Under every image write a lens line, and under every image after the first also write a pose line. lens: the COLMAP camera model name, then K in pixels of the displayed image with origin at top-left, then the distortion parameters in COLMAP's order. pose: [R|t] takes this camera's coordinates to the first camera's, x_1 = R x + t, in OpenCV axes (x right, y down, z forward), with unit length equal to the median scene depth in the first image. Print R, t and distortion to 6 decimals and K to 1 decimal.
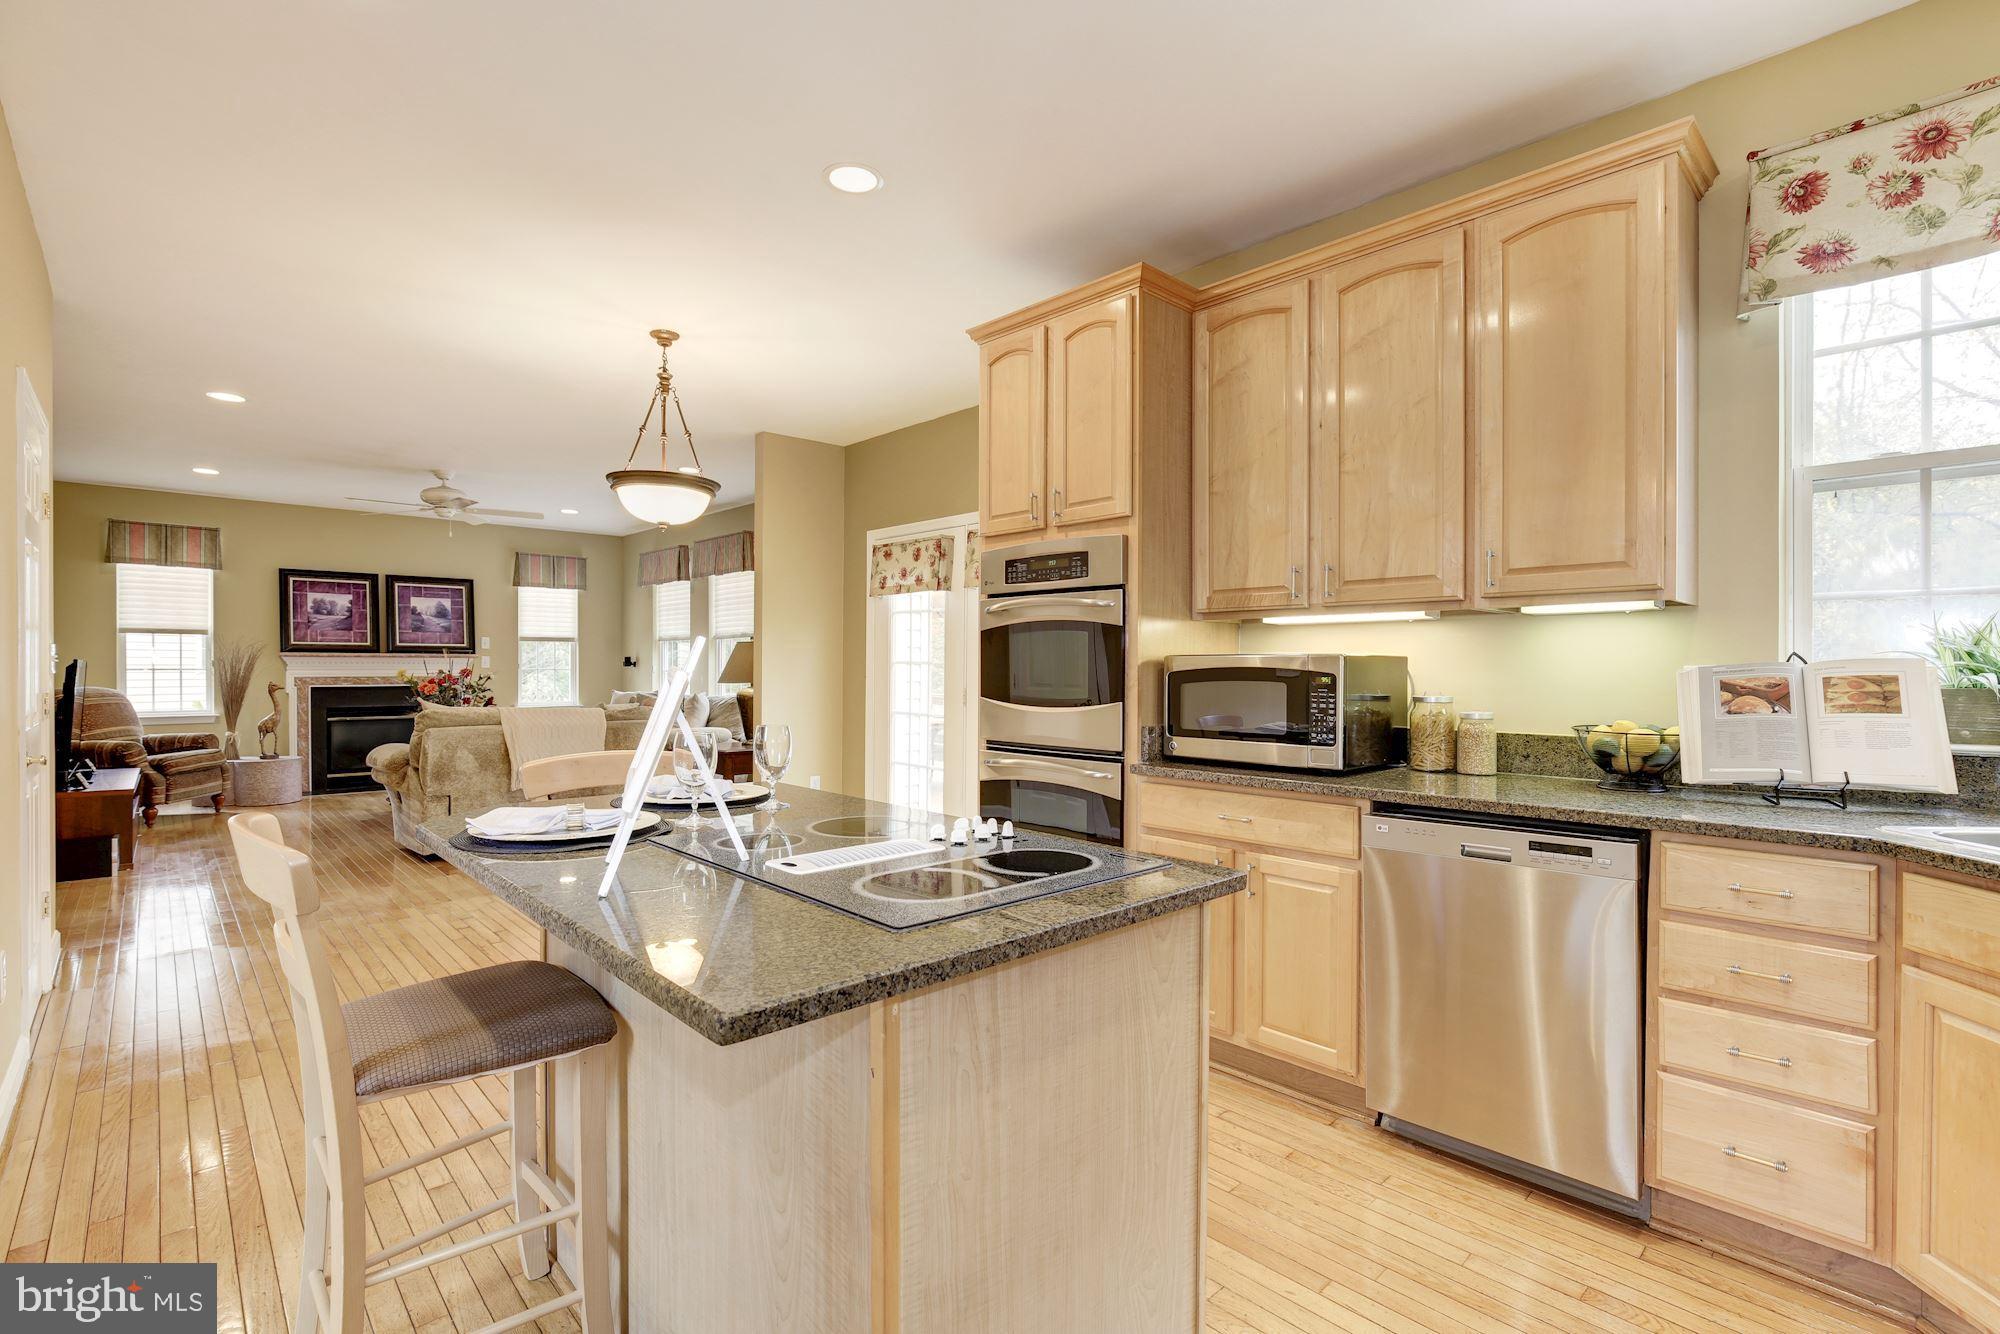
lens RADIAL K [[923.3, 0, 998.8], [0, 923.3, 671.5], [0, 0, 1]] dist [-0.016538, 0.004570]
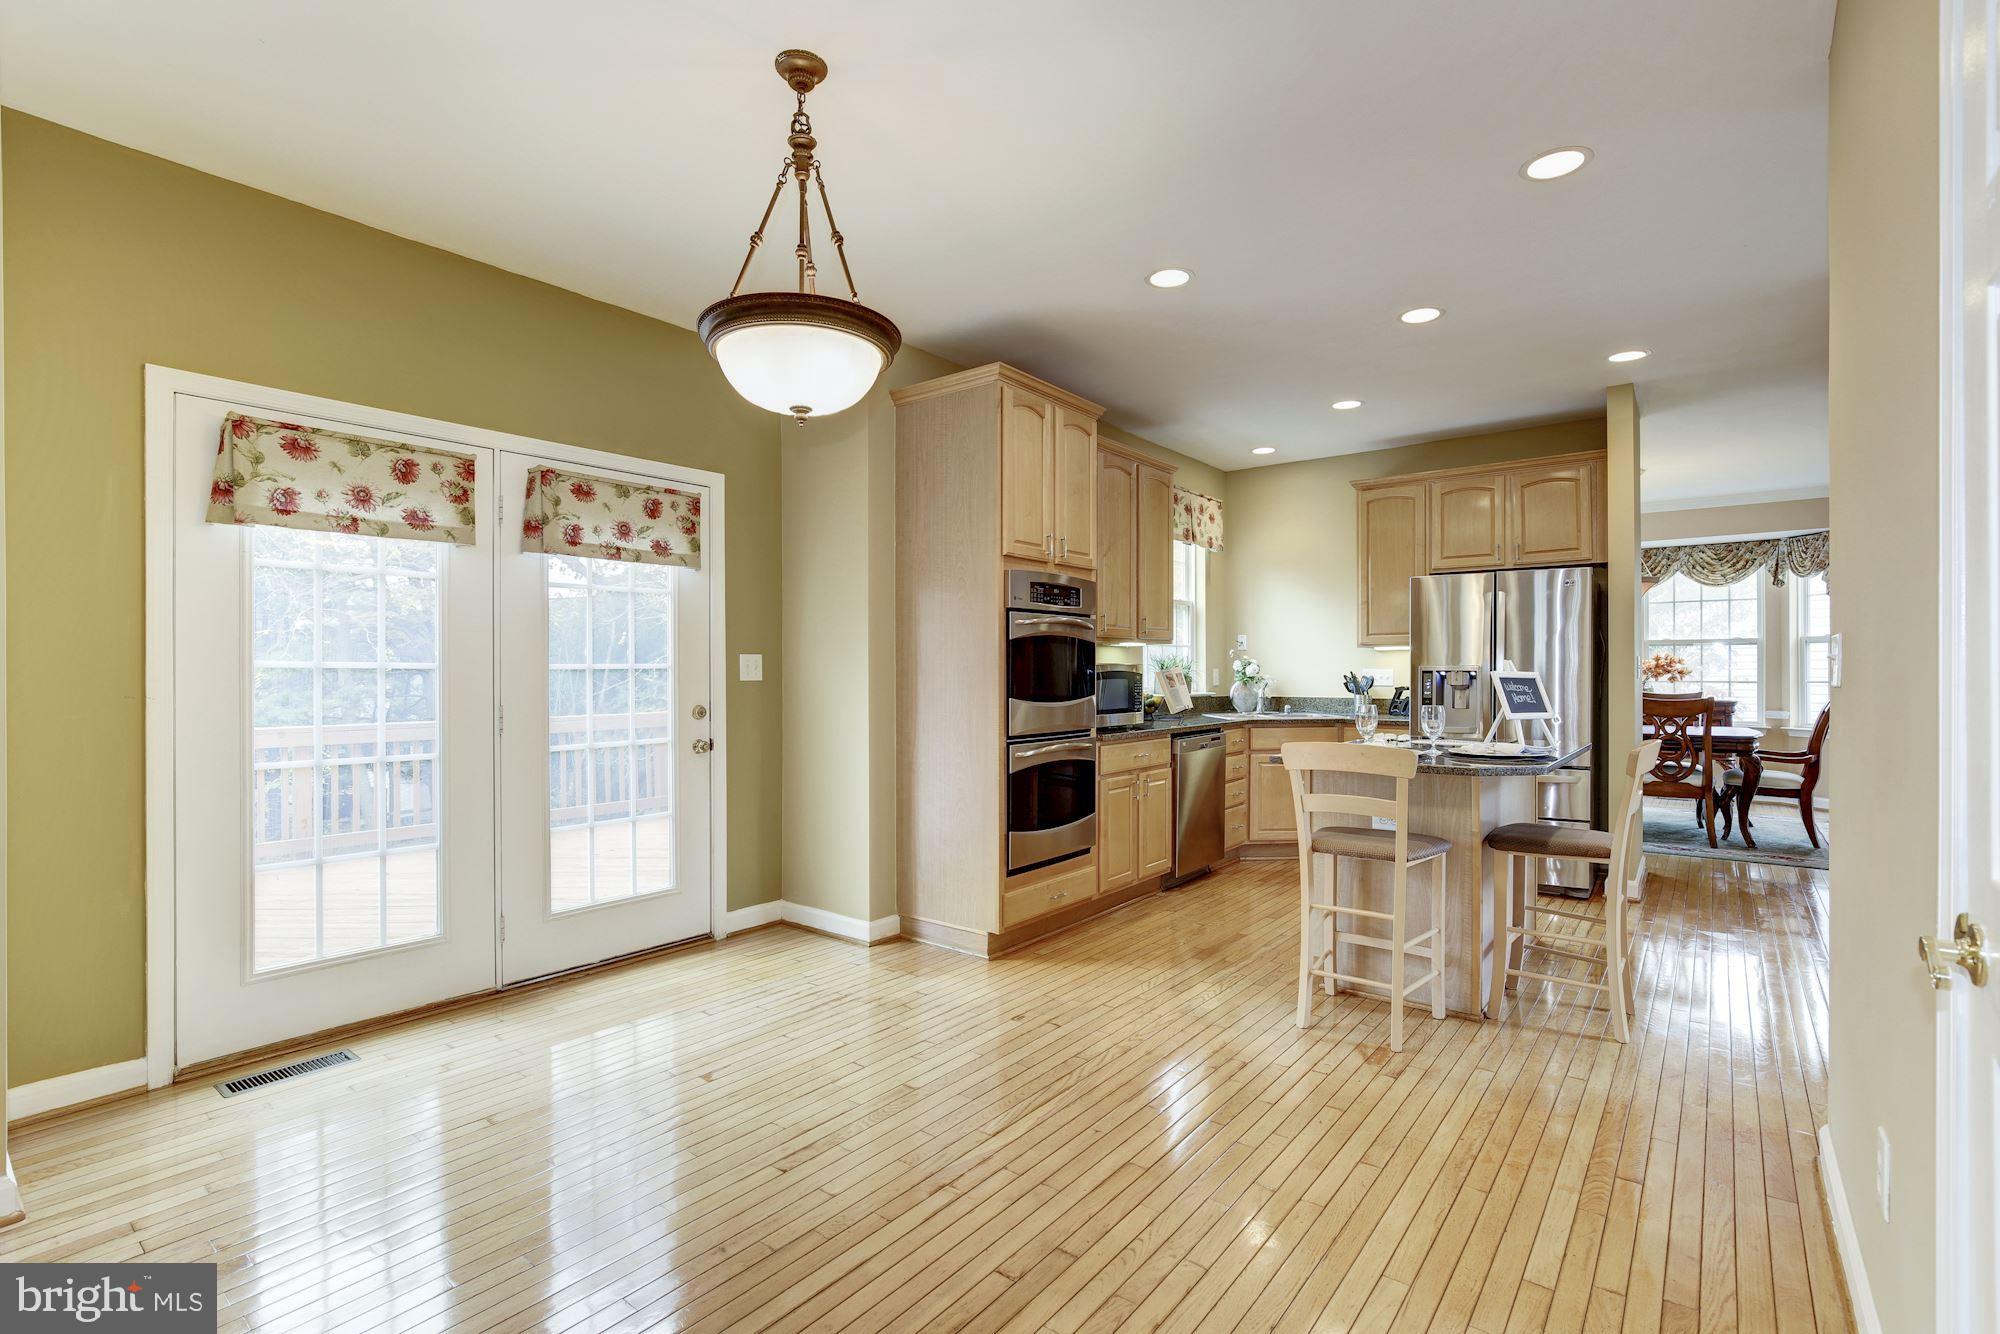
lens RADIAL K [[923.3, 0, 993.4], [0, 923.3, 669.1], [0, 0, 1]] dist [-0.016538, 0.004570]
pose [[-0.152731, -0.003062, 0.988263, -1.296587], [0.004739, 0.999981, 0.003831, -0.014387], [-0.988256, 0.005268, -0.152714, 1.378179]]
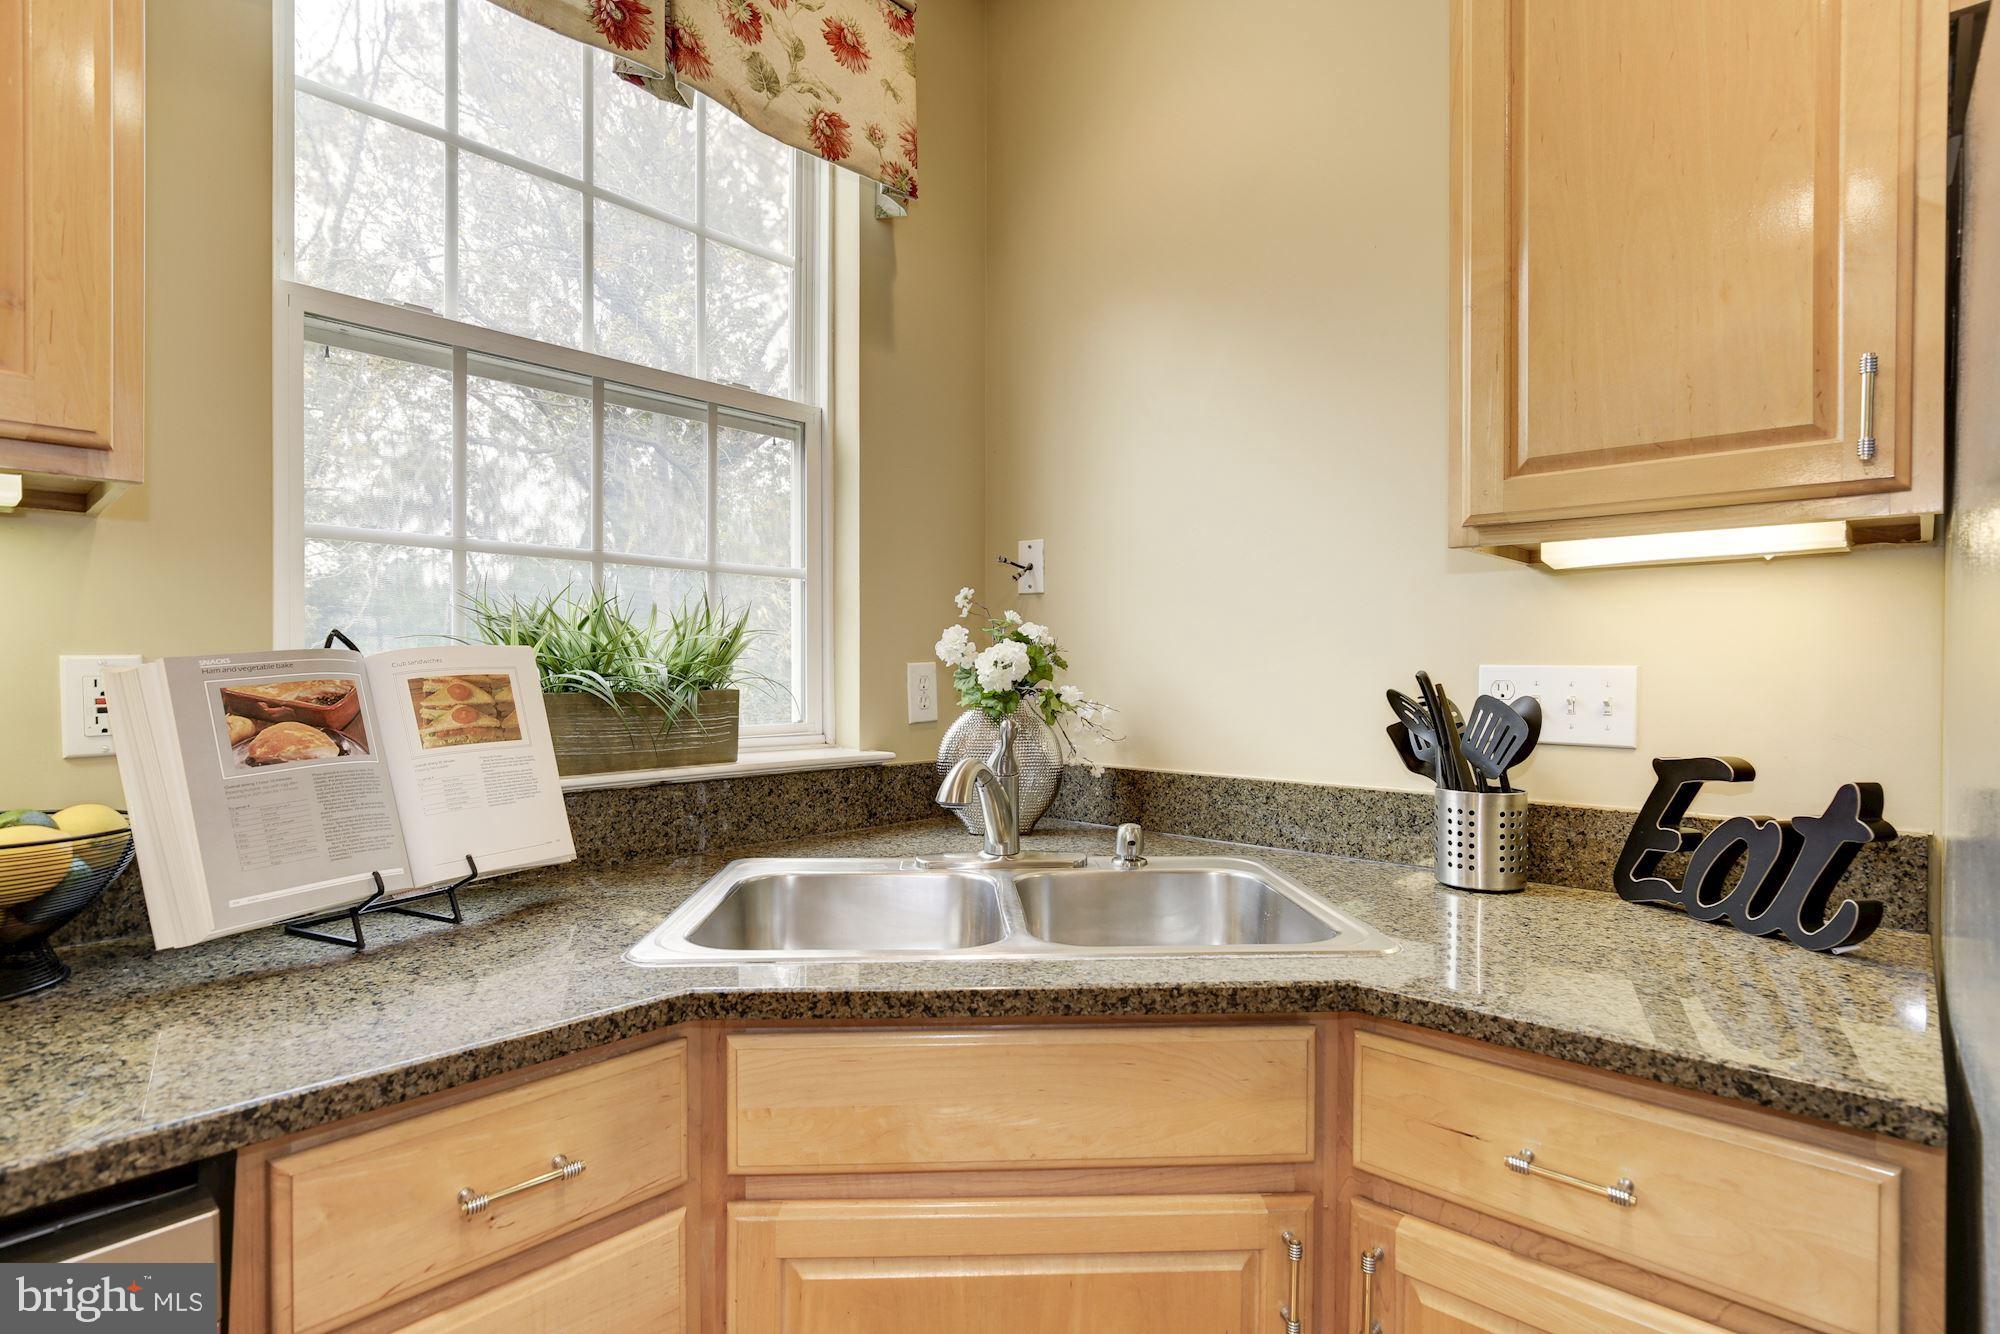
lens RADIAL K [[992.0, 0, 992.5], [0, 992.0, 670.1], [0, 0, 1]] dist [-0.004572, -0.000559]
pose [[-0.077137, -0.007296, 0.996994, 0.212182], [-0.000212, 0.999973, 0.007302, -0.001838], [-0.997020, 0.000352, -0.077137, 0.484831]]
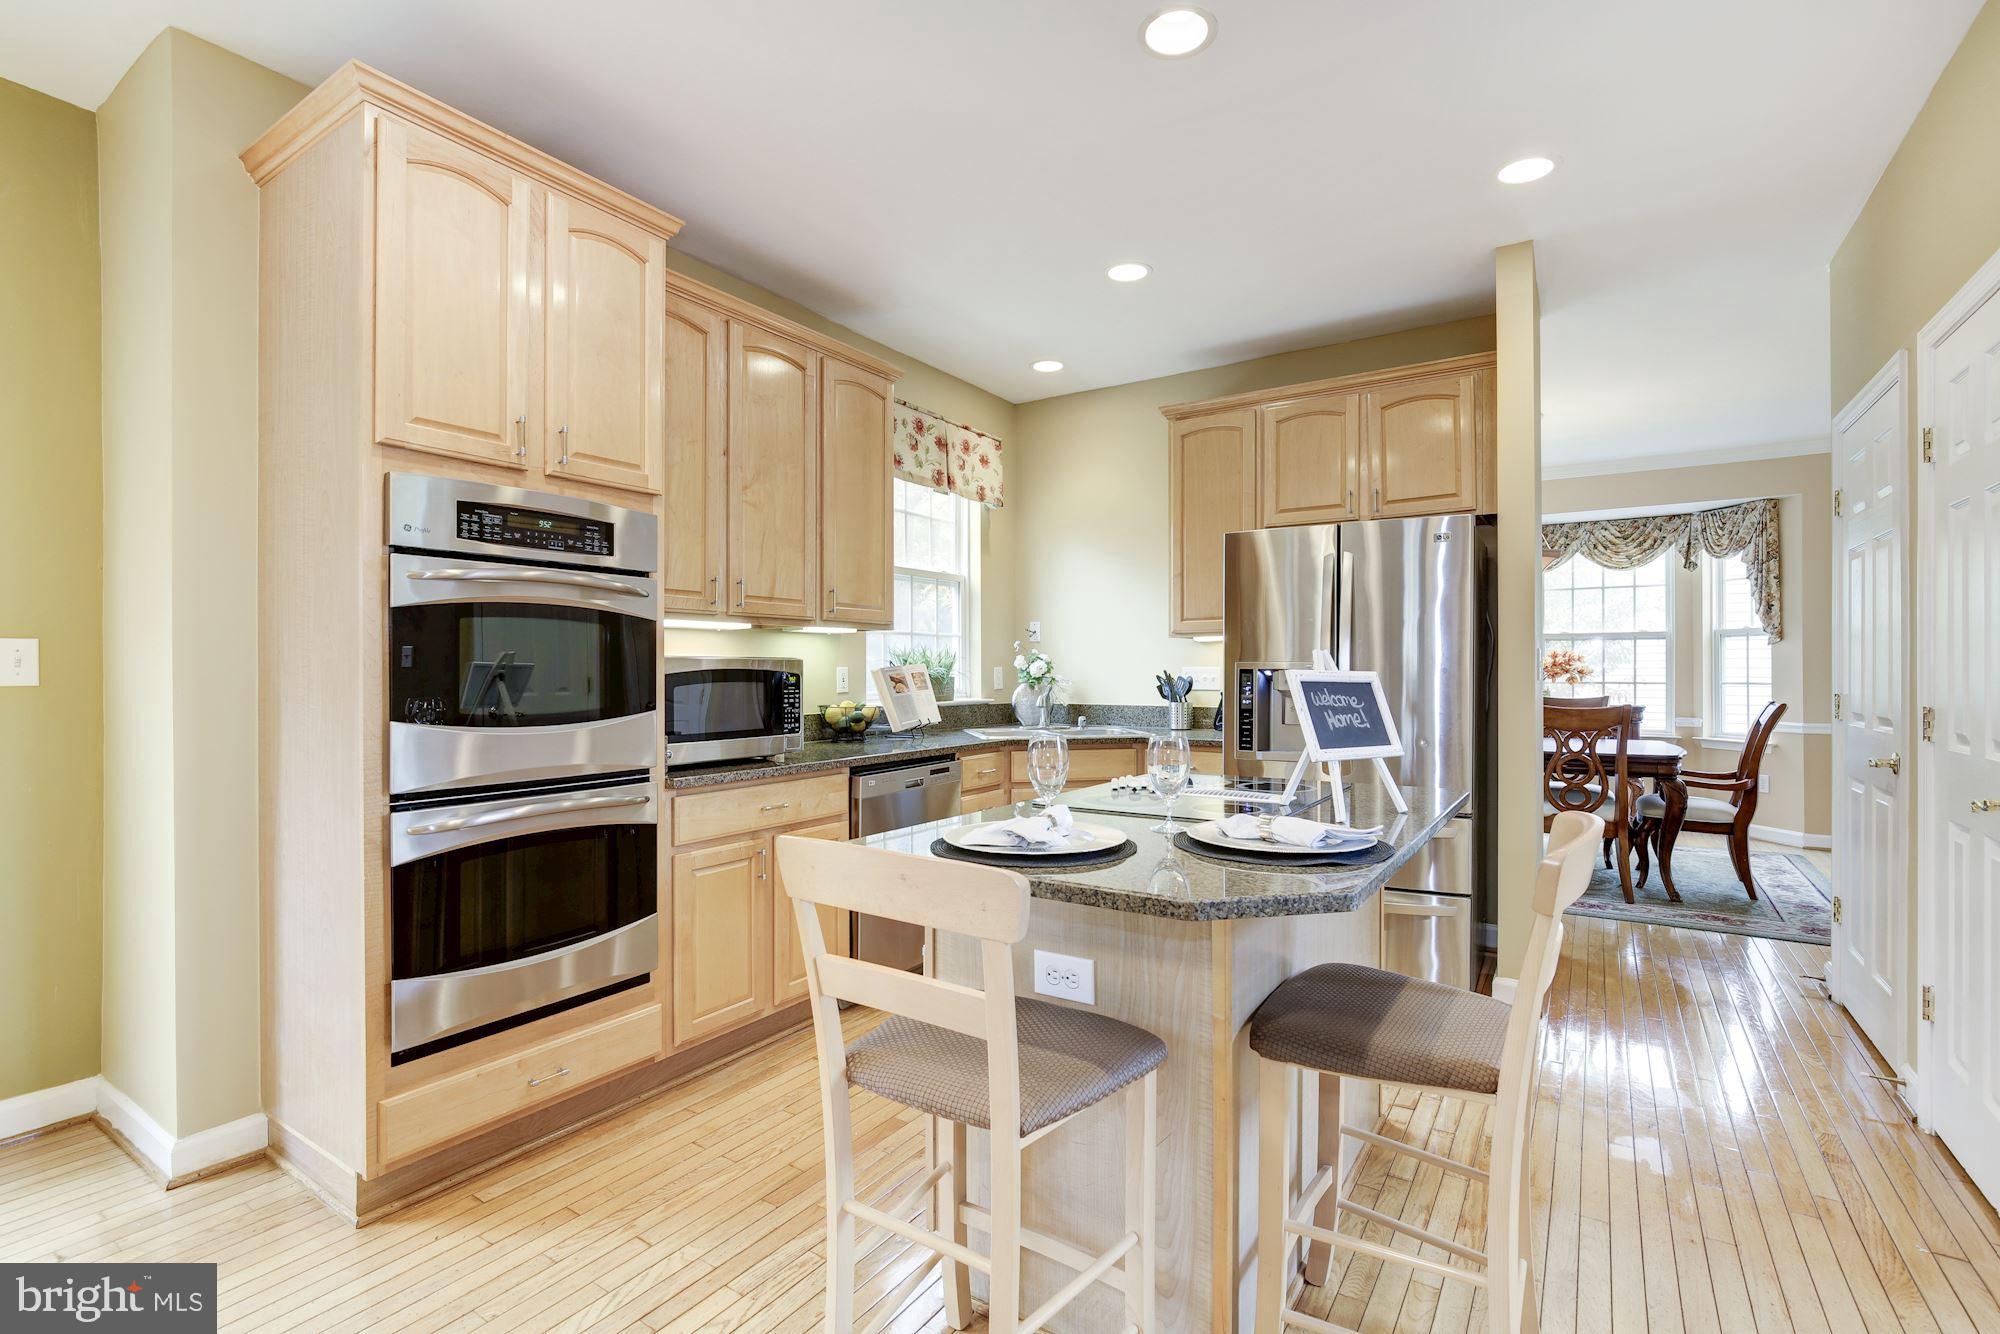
lens RADIAL K [[923.3, 0, 1000.1], [0, 923.3, 669.8], [0, 0, 1]] dist [-0.016538, 0.004570]
pose [[-0.243191, -0.005318, 0.969964, -0.772369], [0.003400, 0.999974, 0.006335, -0.008797], [-0.969973, 0.004839, -0.243166, 0.892422]]
